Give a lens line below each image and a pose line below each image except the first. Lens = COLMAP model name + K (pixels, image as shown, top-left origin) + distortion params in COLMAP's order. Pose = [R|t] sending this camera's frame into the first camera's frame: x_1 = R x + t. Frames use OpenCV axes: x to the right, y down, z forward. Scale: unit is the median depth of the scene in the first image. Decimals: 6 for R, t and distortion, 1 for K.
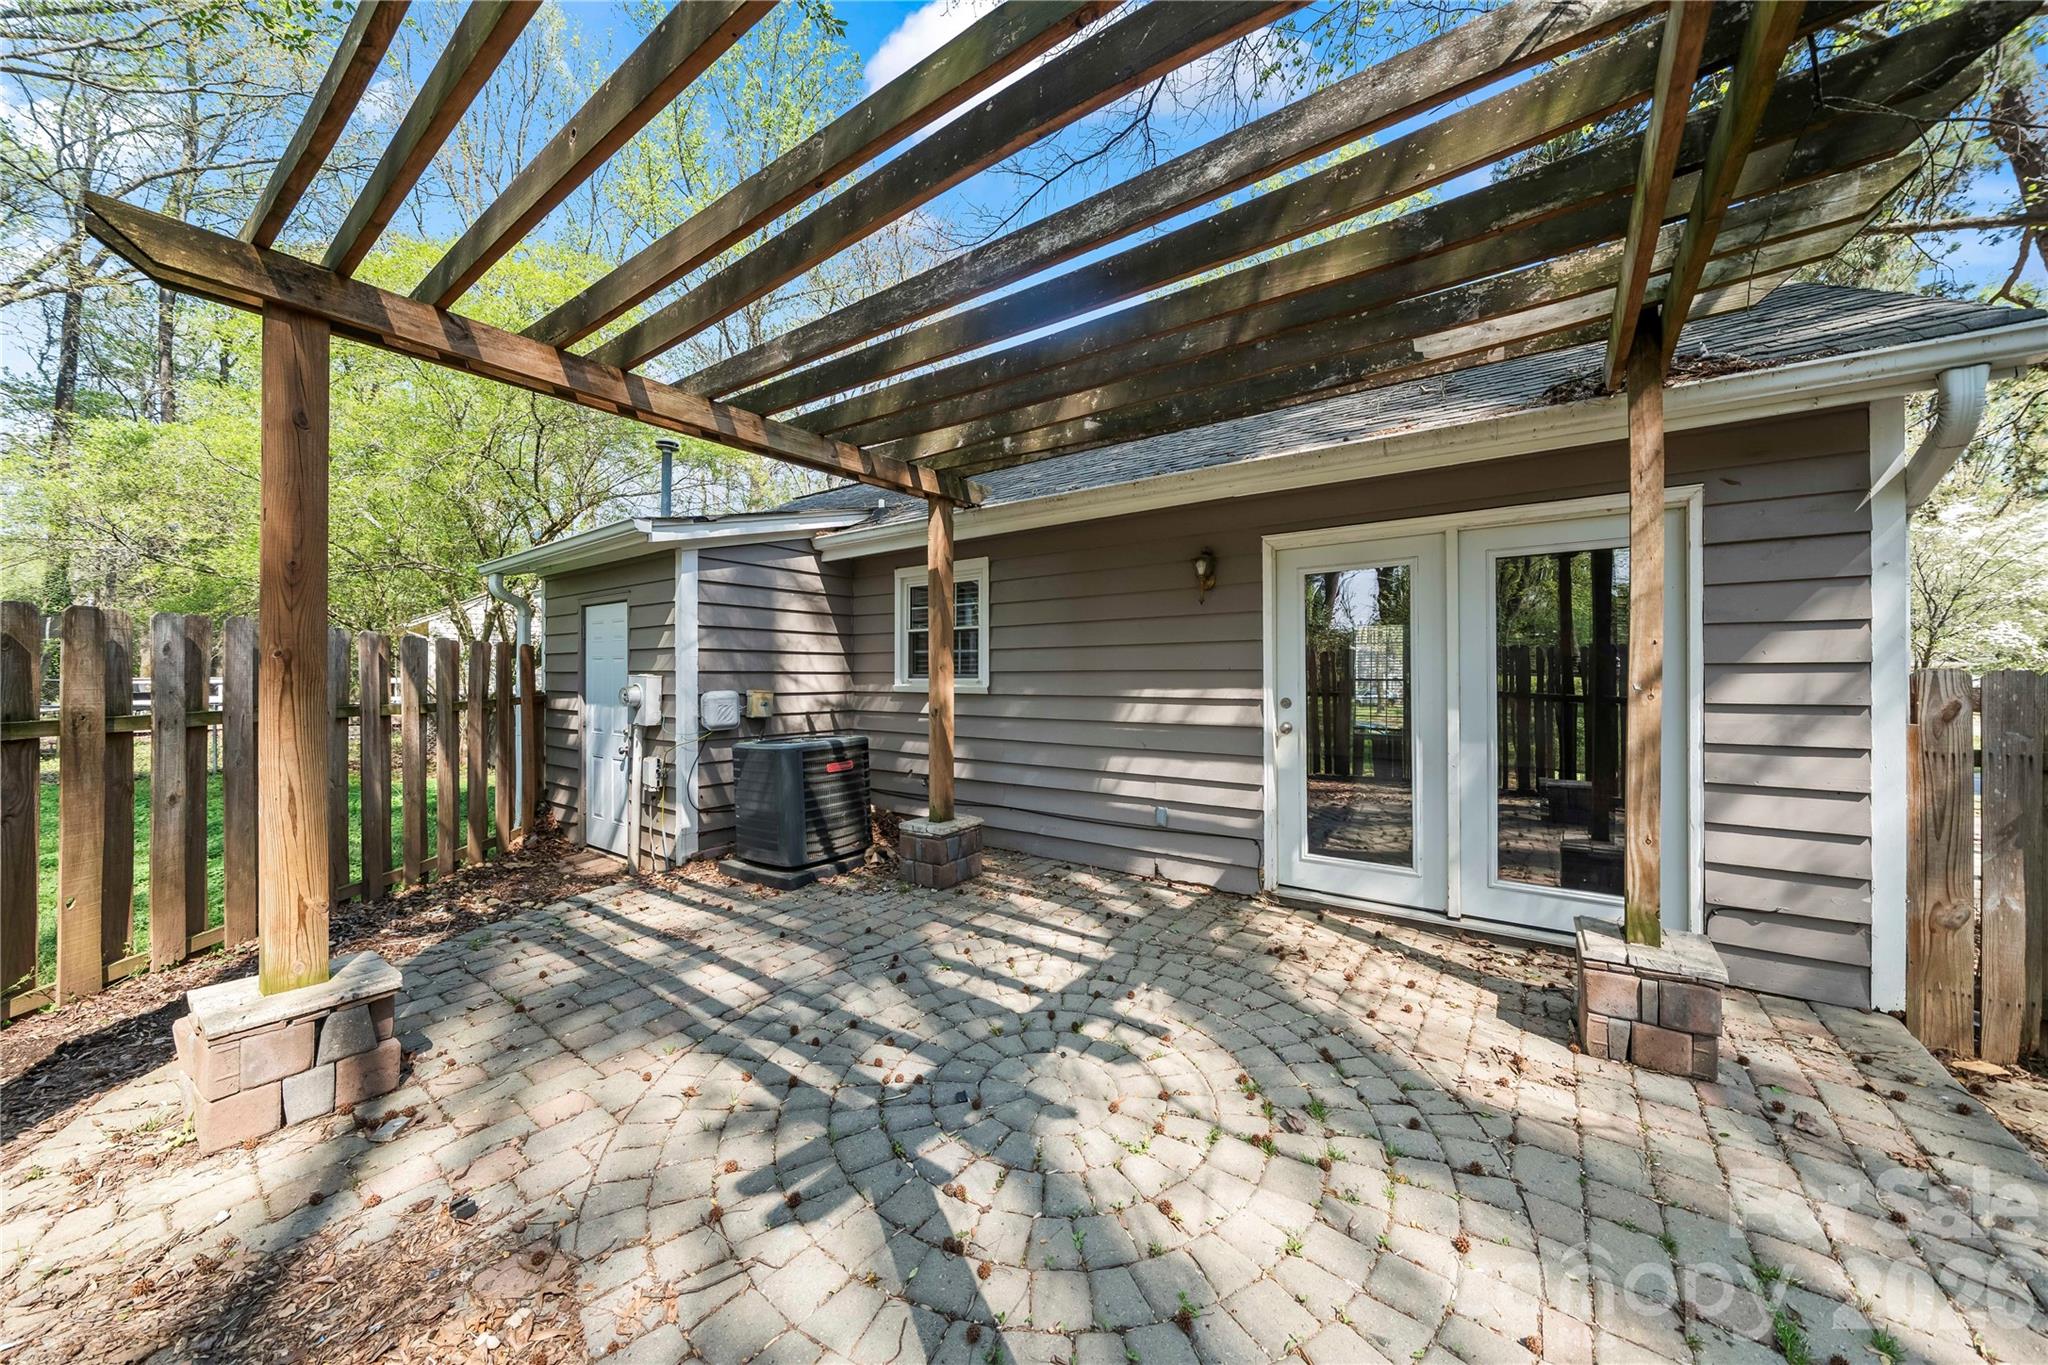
lens RADIAL K [[705.6, 0, 1024.1], [0, 705.6, 666.9], [0, 0, 1]] dist [-0.000317, 0.000244]
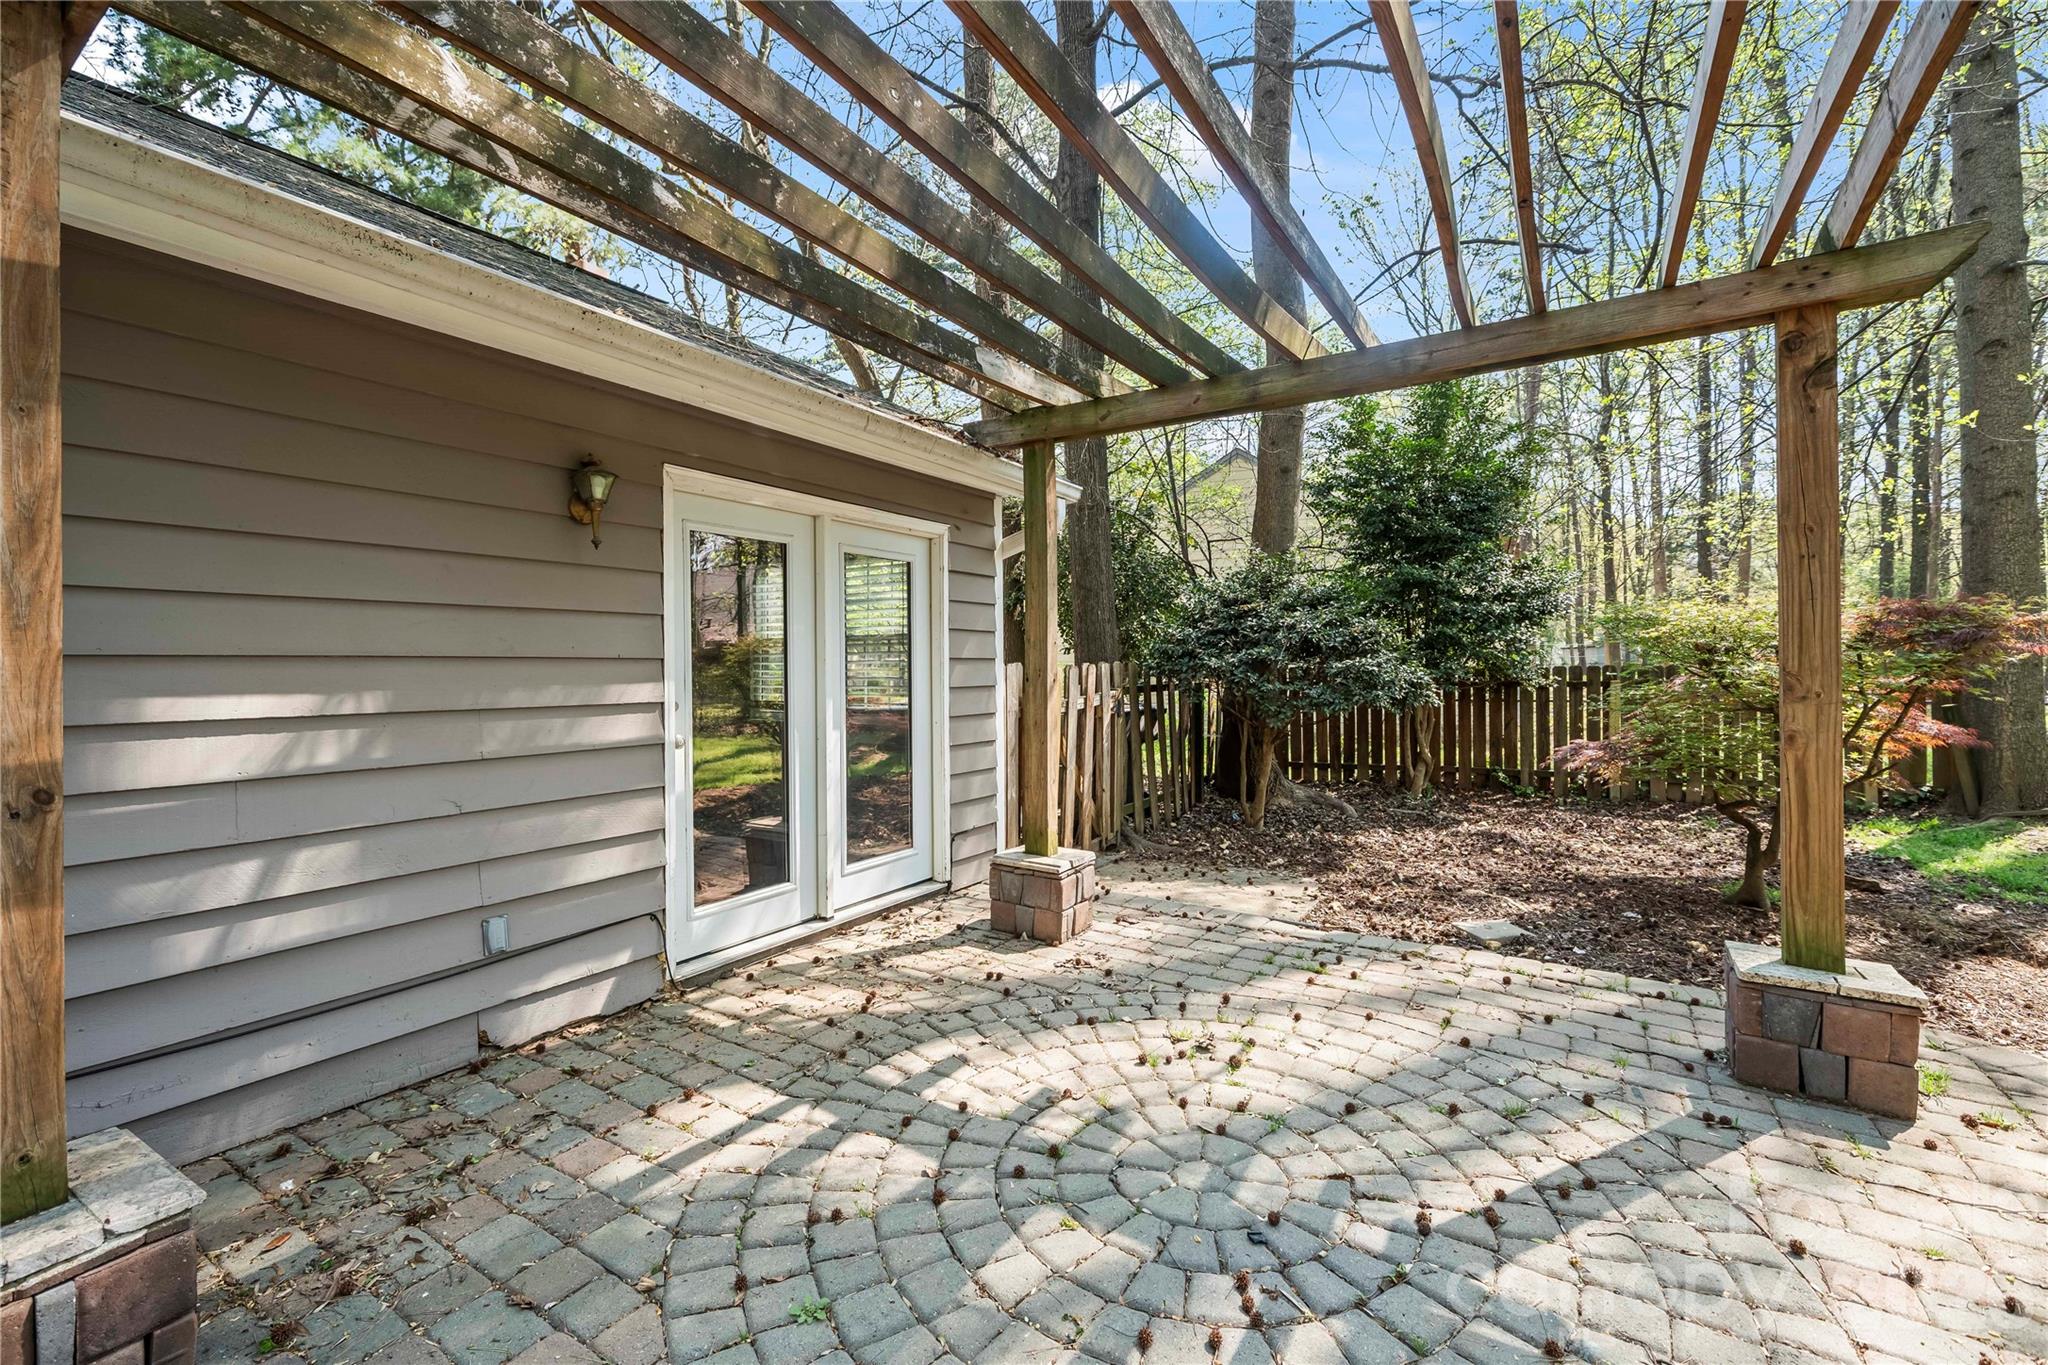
lens RADIAL K [[905.7, 0, 1005.2], [0, 905.7, 647.0], [0, 0, 1]] dist [0.007039, -0.000612]
pose [[-0.084292, 0.021855, 0.996201, -0.650193], [-0.009831, 0.999693, -0.022763, 0.010920], [-0.996393, -0.011713, -0.084051, 0.857551]]
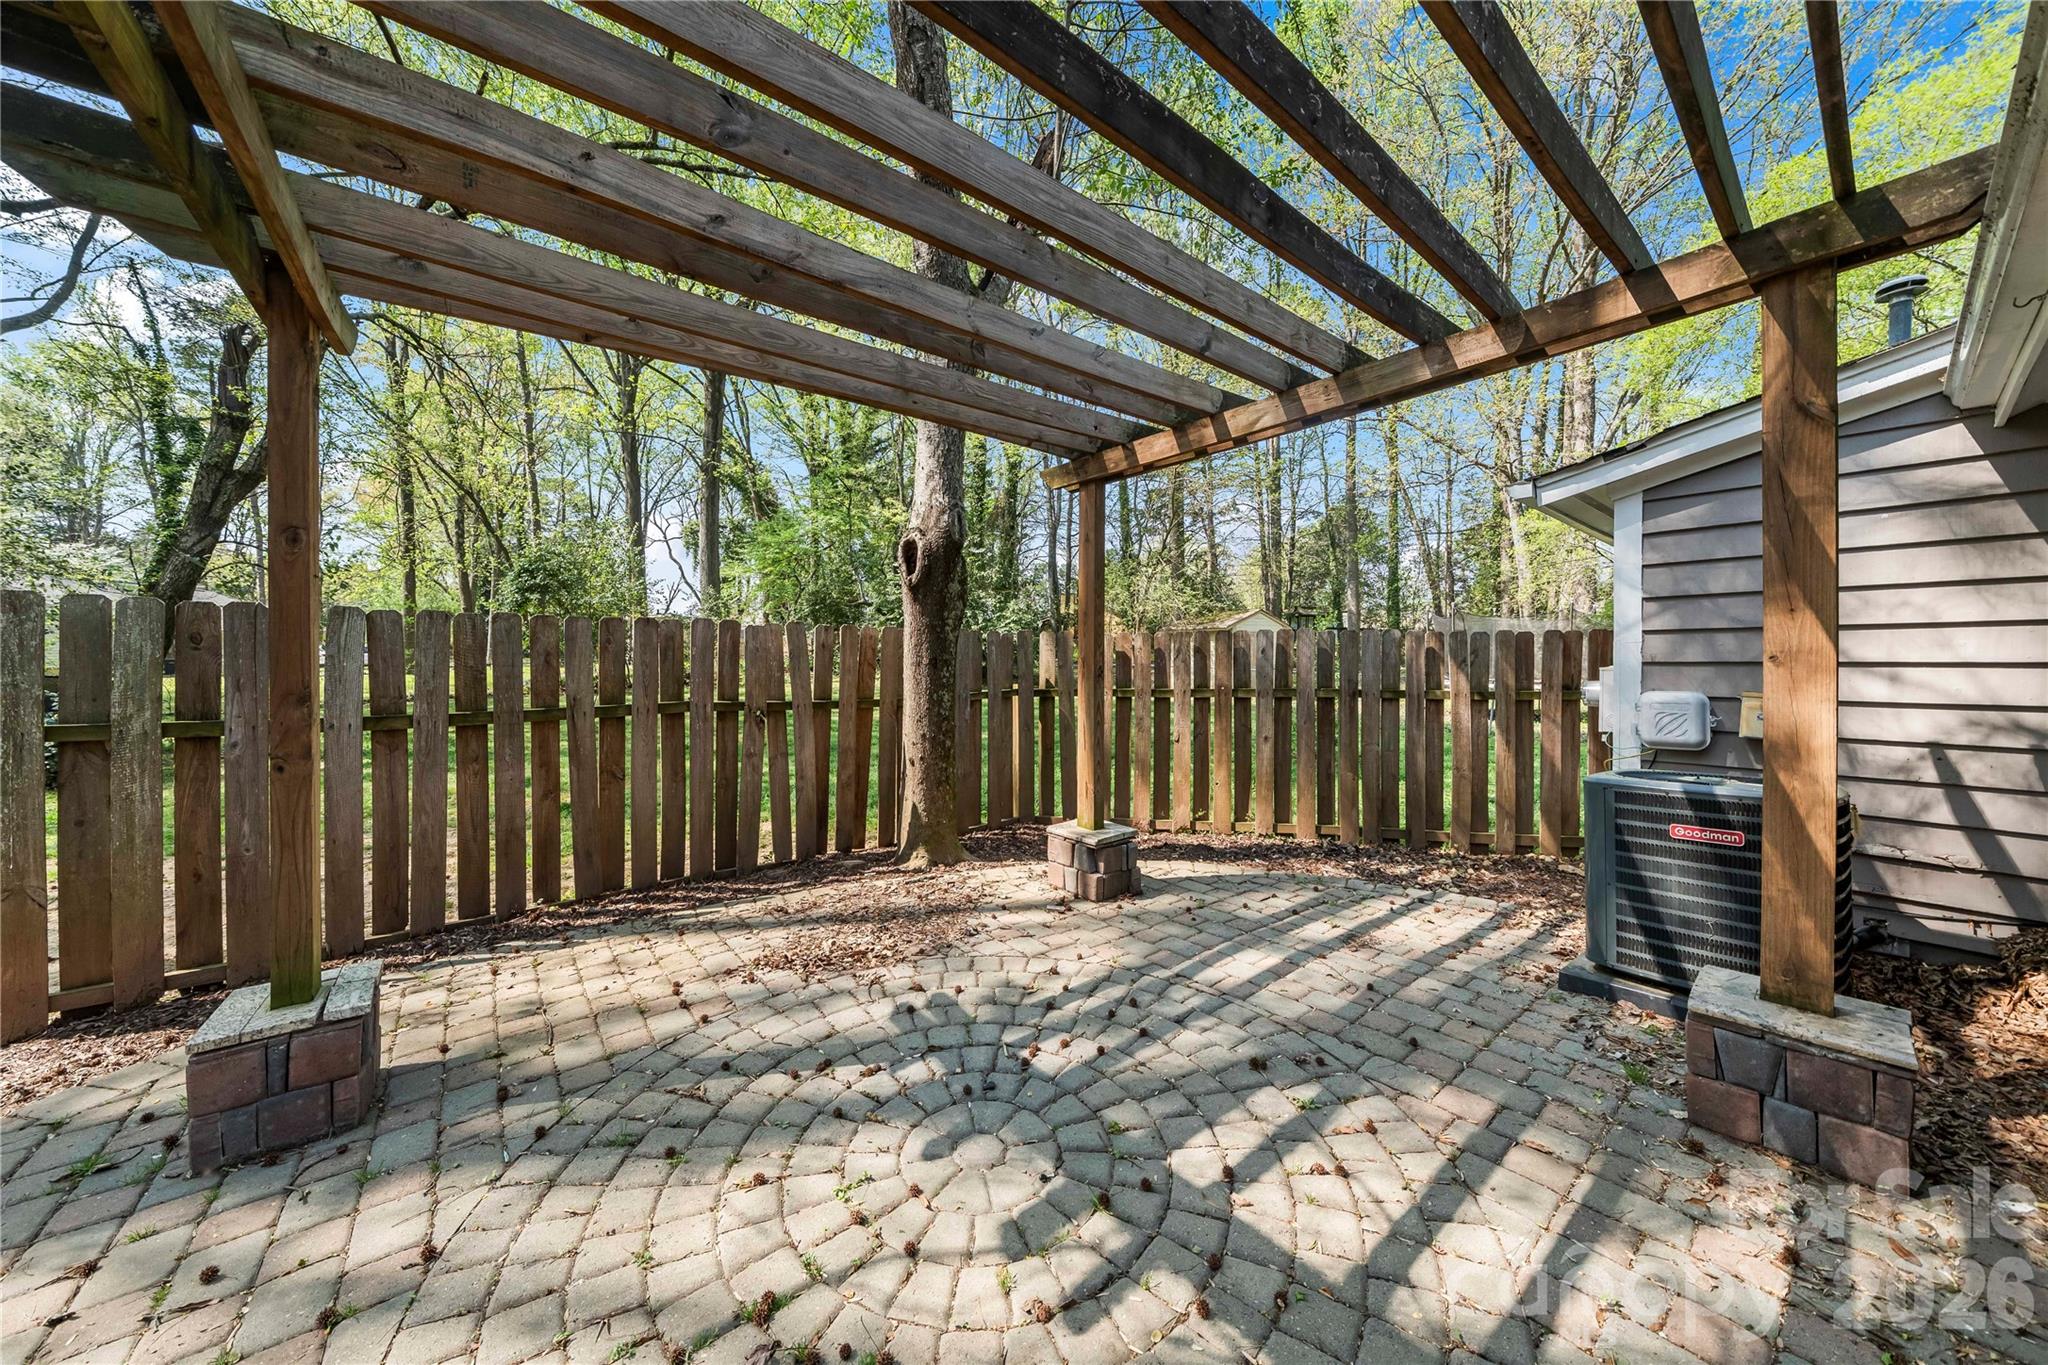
lens RADIAL K [[705.6, 0, 1026.9], [0, 705.6, 667.7], [0, 0, 1]] dist [-0.000317, 0.000244]
pose [[-0.264539, 0.008414, -0.964338, 0.550447], [0.014420, 0.999885, 0.004769, -0.001315], [0.964267, -0.012645, -0.264630, 0.831767]]
